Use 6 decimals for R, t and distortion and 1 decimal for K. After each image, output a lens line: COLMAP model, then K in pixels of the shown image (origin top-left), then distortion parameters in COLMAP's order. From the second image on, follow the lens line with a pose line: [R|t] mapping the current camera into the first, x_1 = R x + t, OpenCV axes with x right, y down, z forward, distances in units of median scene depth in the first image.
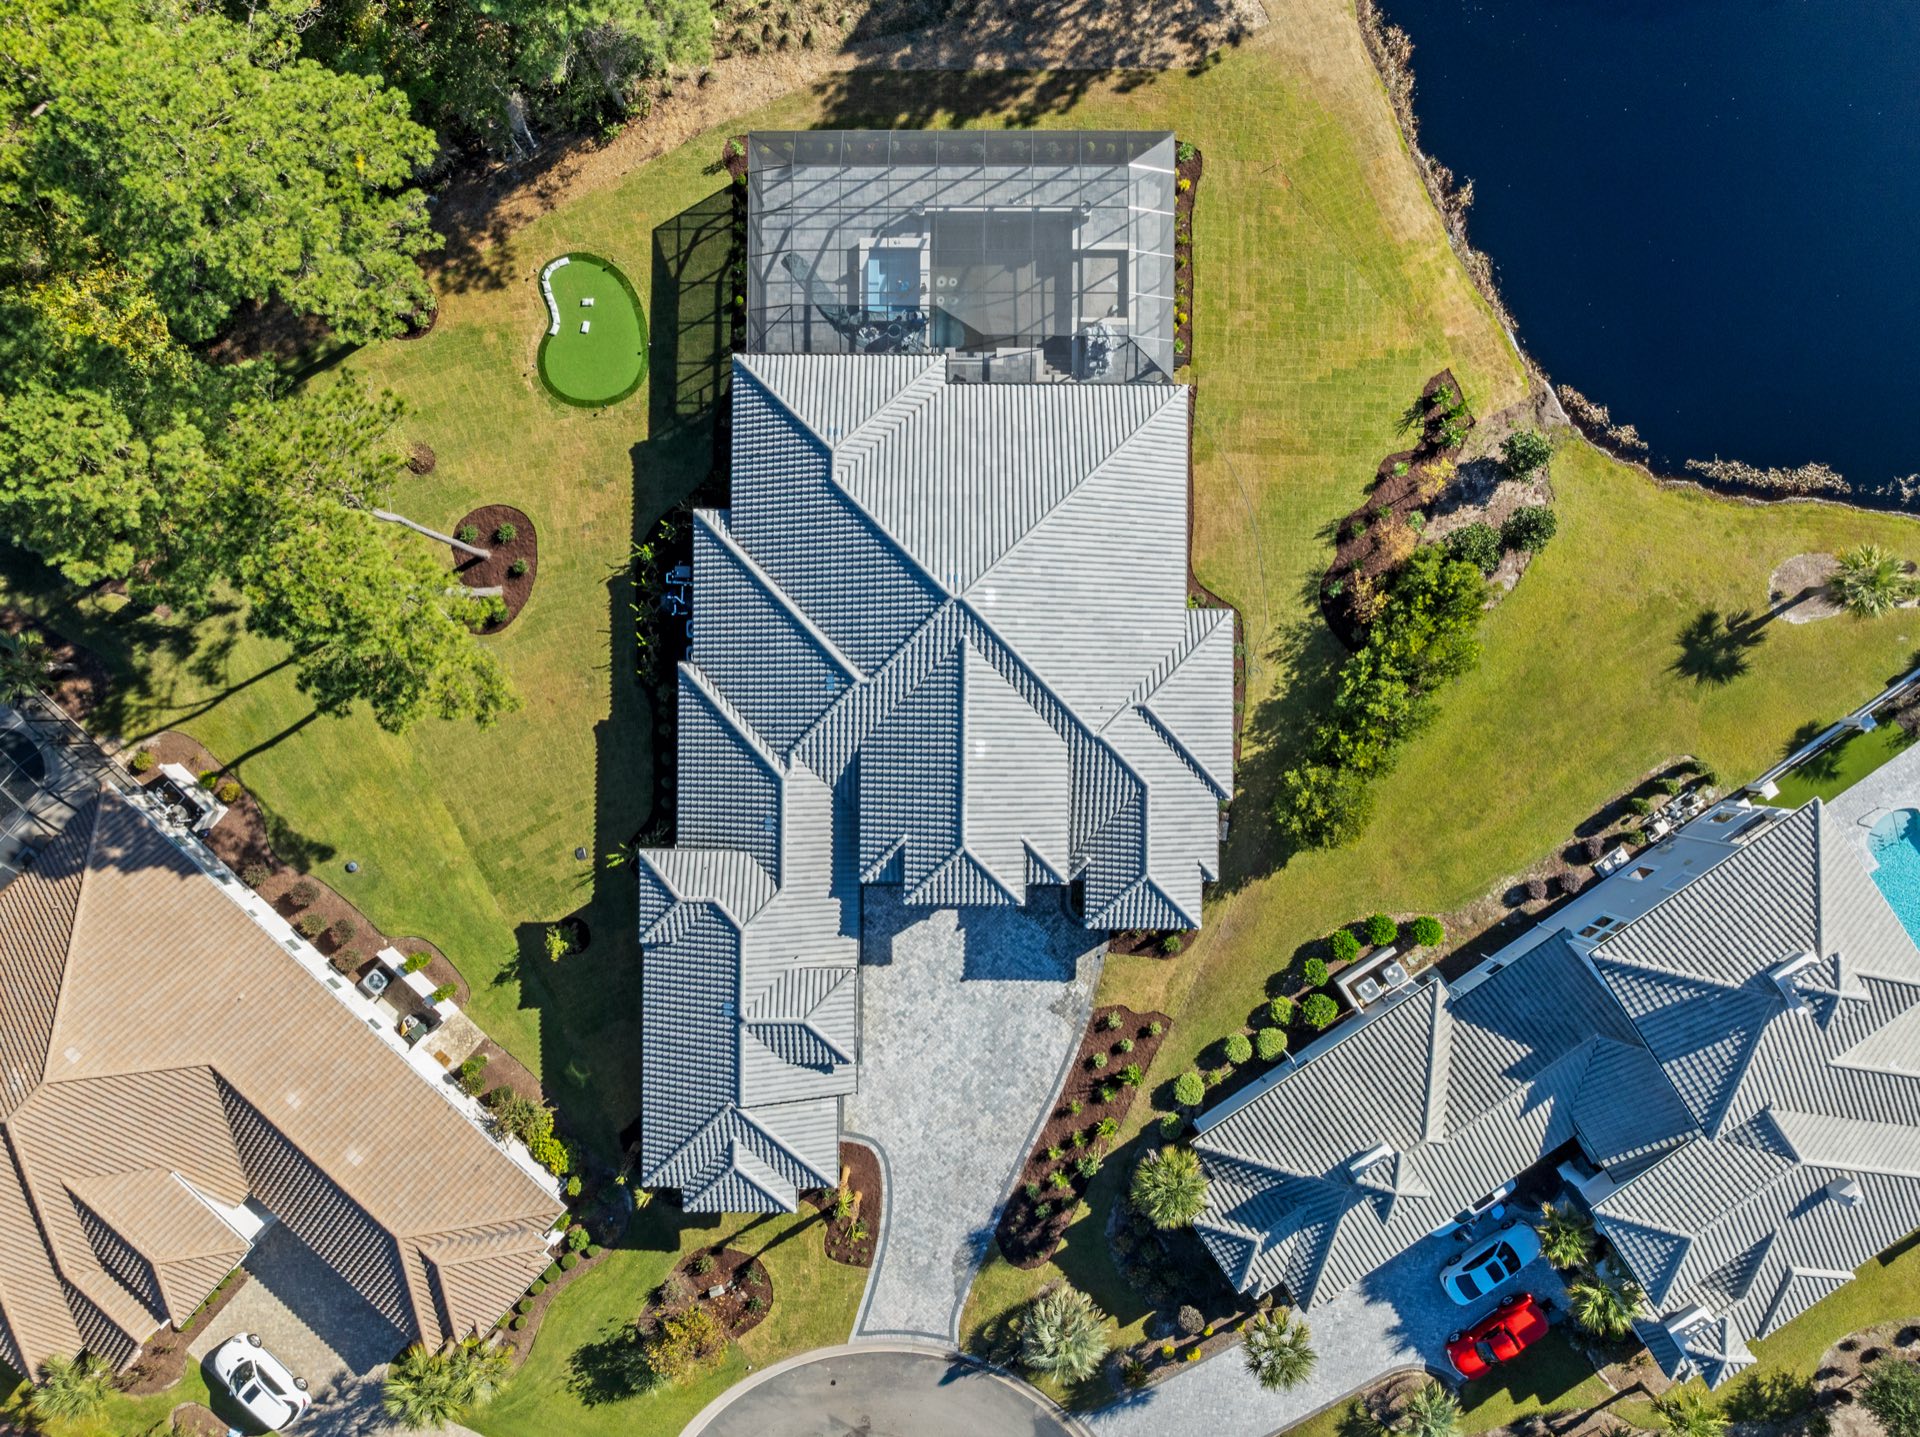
lens RADIAL K [[1374.6, 0, 954.7], [0, 1374.6, 704.1], [0, 0, 1]] dist [-0.033830, -0.004863]
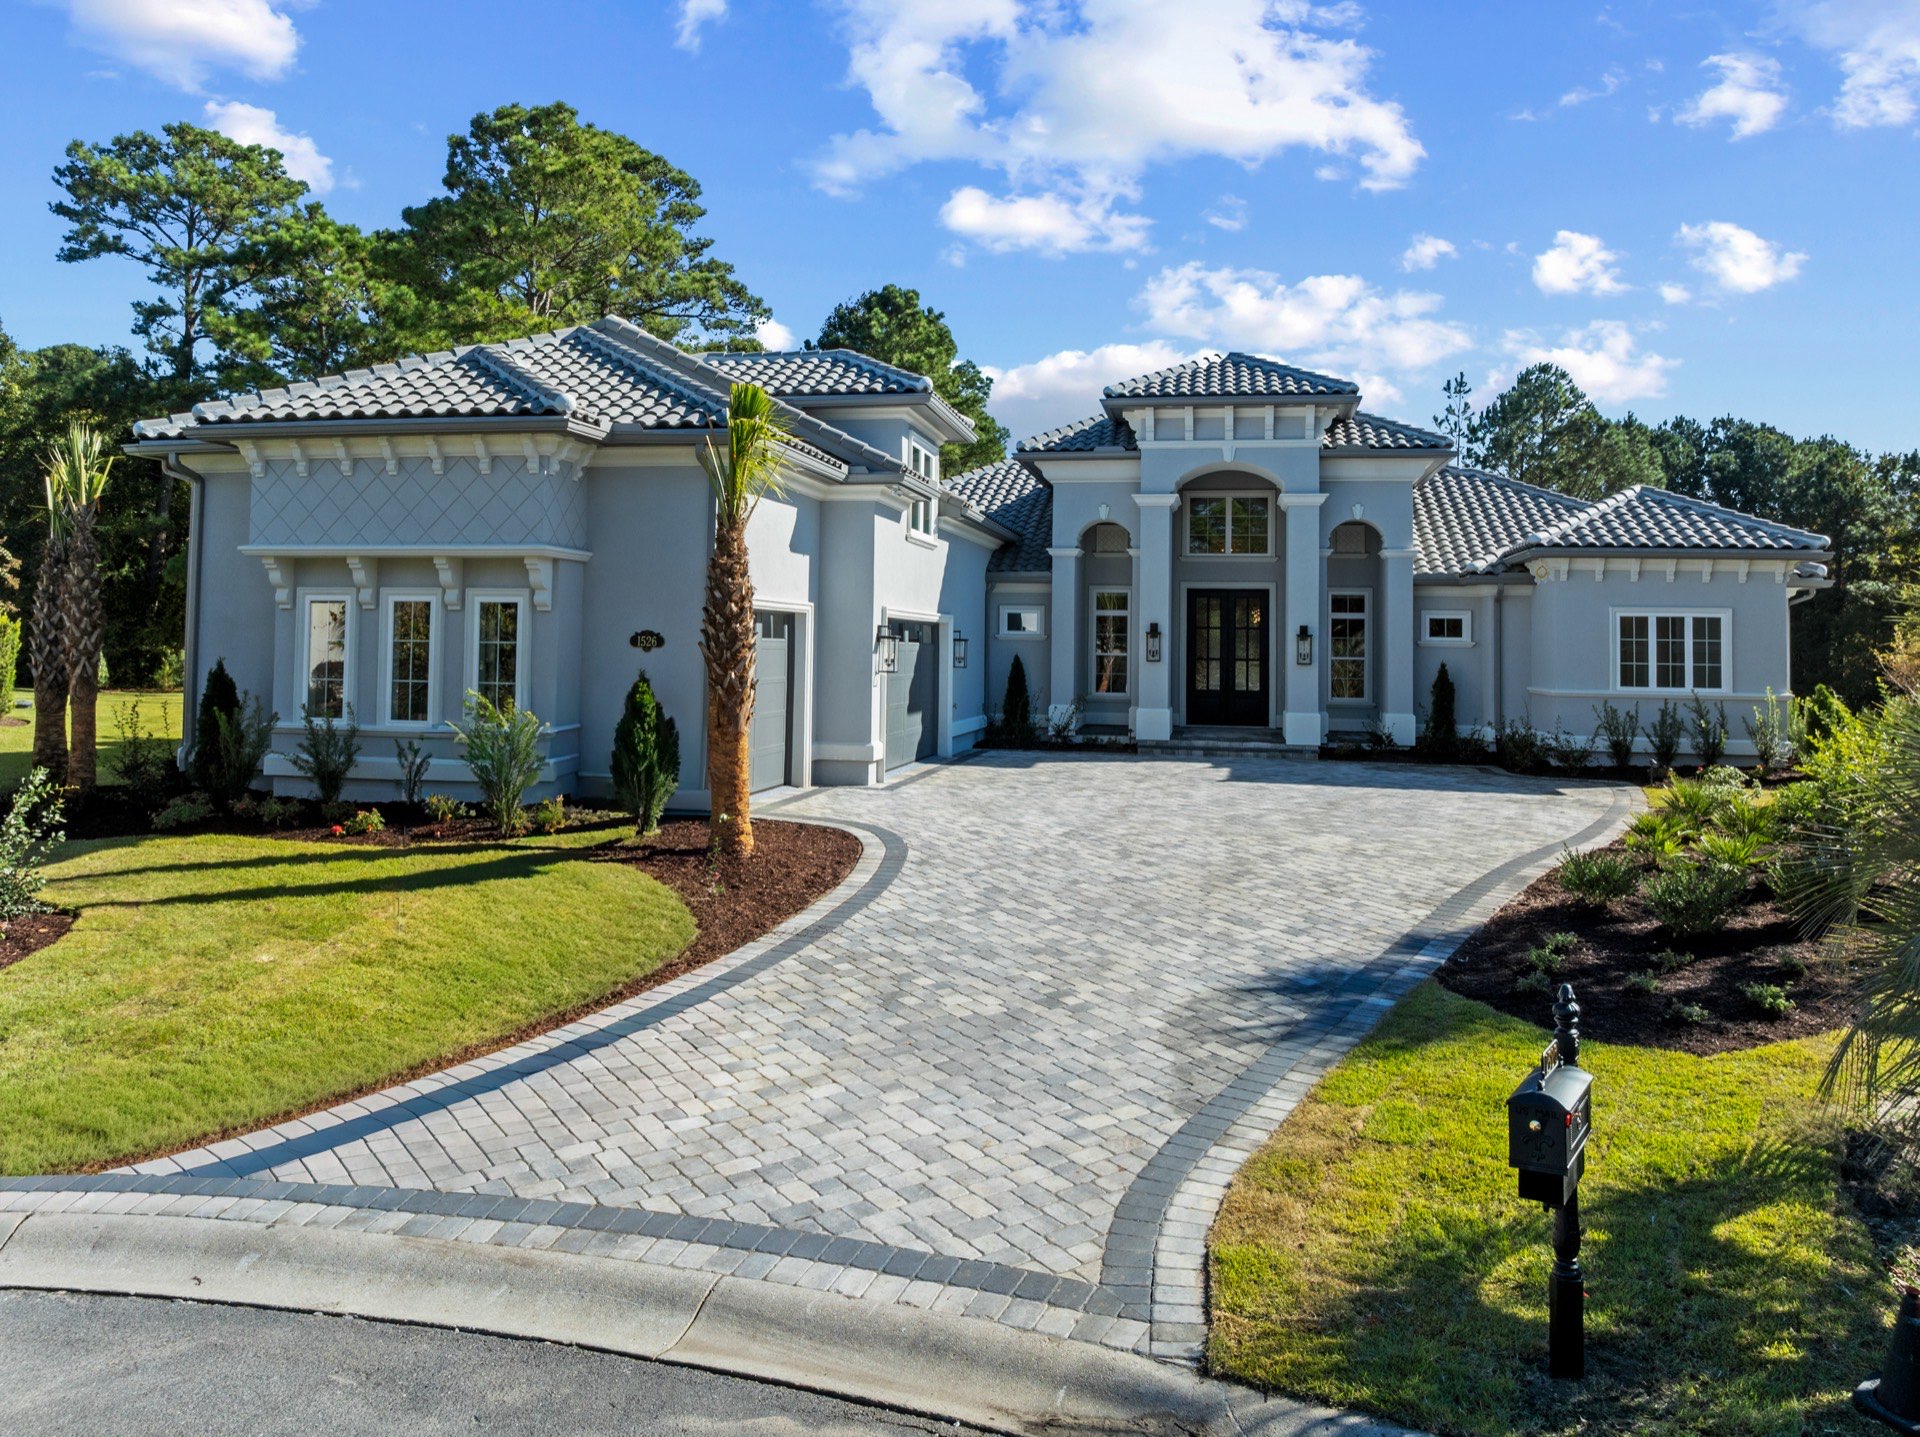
lens RADIAL K [[1406.1, 0, 955.1], [0, 1406.1, 588.9], [0, 0, 1]] dist [-0.019171, -0.024876]
pose [[0.982621, 0.008960, -0.185407, 0.003757], [-0.185048, -0.031285, -0.982231, 0.566910], [-0.014601, 0.999470, -0.029083, 0.961871]]
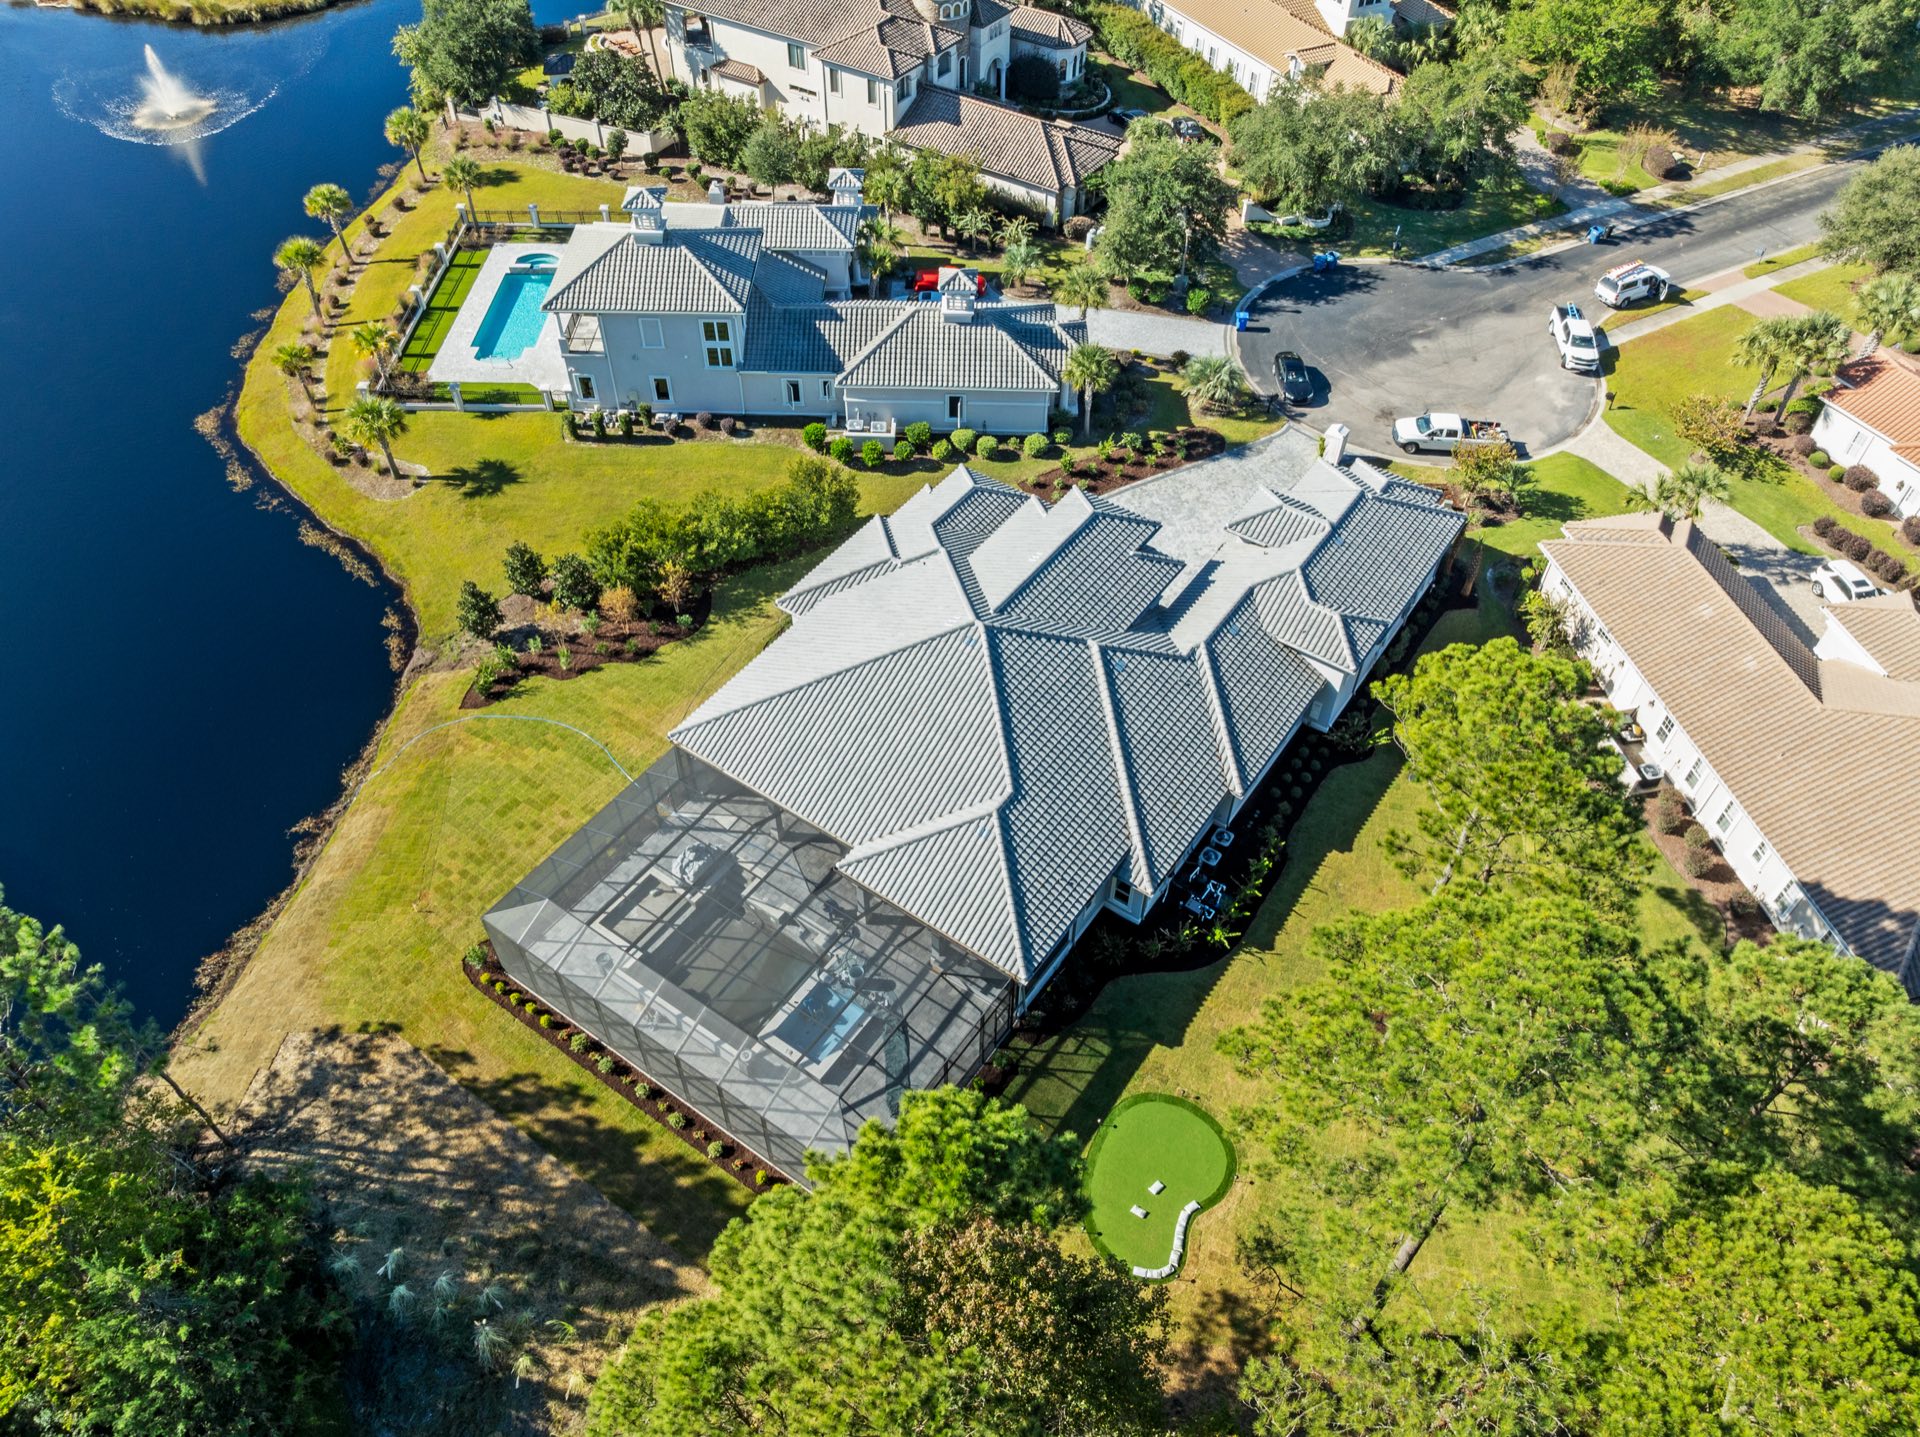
lens RADIAL K [[1361.8, 0, 960.0], [0, 1361.8, 718.5], [0, 0, 1]] dist [-0.035890, -0.005379]
pose [[-0.821213, -0.427123, 0.378385, -0.358553], [0.570519, -0.601997, 0.558666, -0.619000], [-0.010832, 0.674660, 0.738050, 0.231512]]
